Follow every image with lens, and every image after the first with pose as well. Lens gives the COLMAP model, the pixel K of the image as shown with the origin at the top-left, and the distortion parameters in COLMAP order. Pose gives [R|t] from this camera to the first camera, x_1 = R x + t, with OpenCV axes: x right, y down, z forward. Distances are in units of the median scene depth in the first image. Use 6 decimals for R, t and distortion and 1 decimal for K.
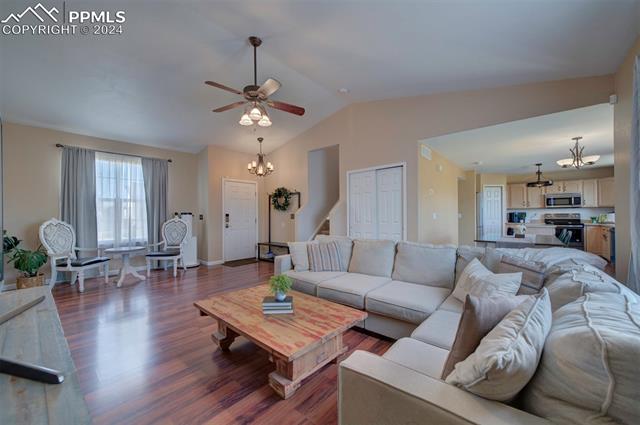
lens RADIAL K [[248.8, 0, 320.0], [0, 248.8, 212.5], [0, 0, 1]] dist [-0.000452, 0.000040]
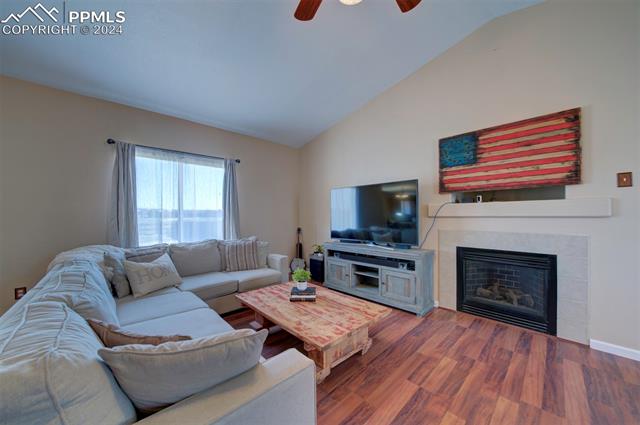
lens RADIAL K [[227.2, 0, 313.5], [0, 227.2, 213.2], [0, 0, 1]] dist [-0.015523, 0.000004]
pose [[-0.993167, 0.014228, 0.115835, -0.111767], [0.012124, 0.999749, -0.018845, 0.001868], [-0.116074, -0.017312, -0.993090, 0.672866]]
